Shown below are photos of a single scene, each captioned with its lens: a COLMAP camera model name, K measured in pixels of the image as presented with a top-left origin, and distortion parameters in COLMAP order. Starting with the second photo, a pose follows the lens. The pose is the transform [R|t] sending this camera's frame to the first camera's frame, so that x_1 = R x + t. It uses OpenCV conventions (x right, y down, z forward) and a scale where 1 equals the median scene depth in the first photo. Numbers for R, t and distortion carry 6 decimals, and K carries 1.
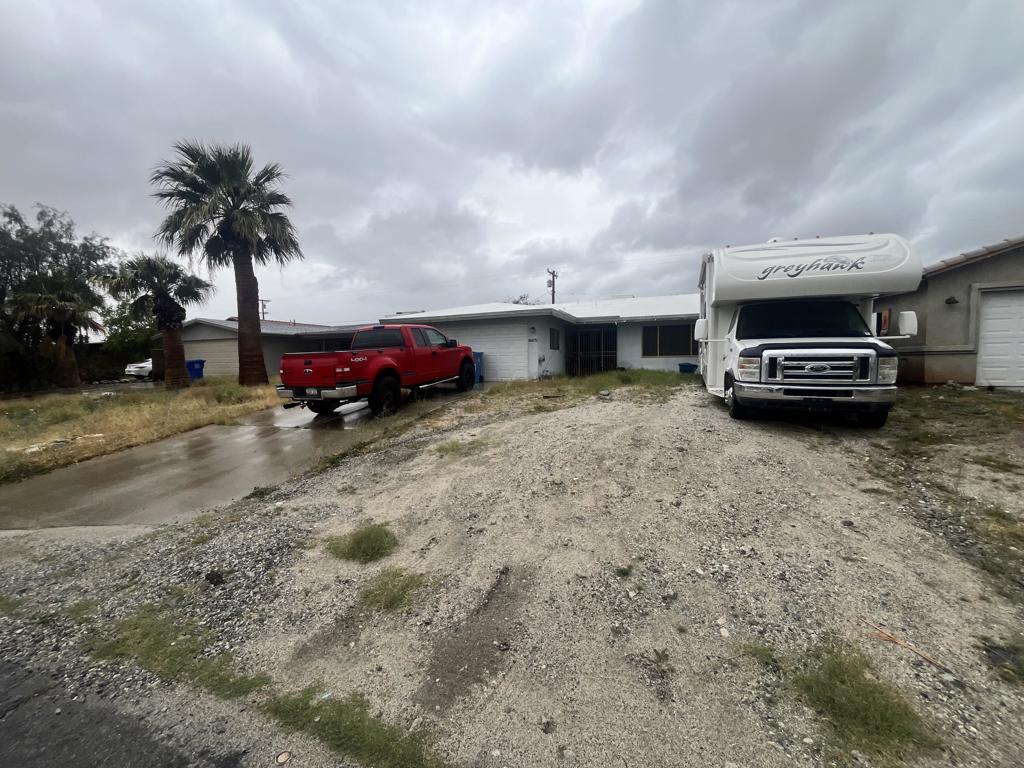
lens RADIAL K [[412.6, 0, 512.0], [0, 412.6, 384.0], [0, 0, 1]] dist [-0.000511, -0.000079]
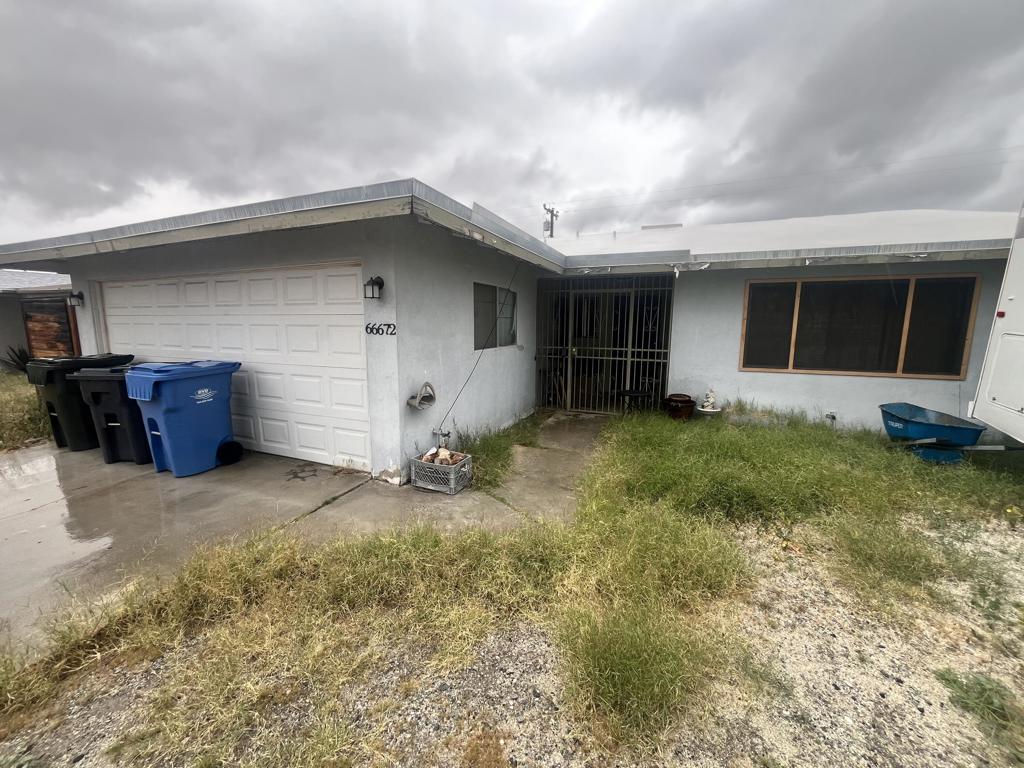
lens RADIAL K [[412.6, 0, 512.0], [0, 412.6, 384.0], [0, 0, 1]] dist [-0.000511, -0.000079]
pose [[0.999776, 0.011466, -0.017812, 0.045253], [-0.009724, 0.995433, 0.094966, -0.031075], [0.018820, -0.094771, 0.995321, 0.235416]]
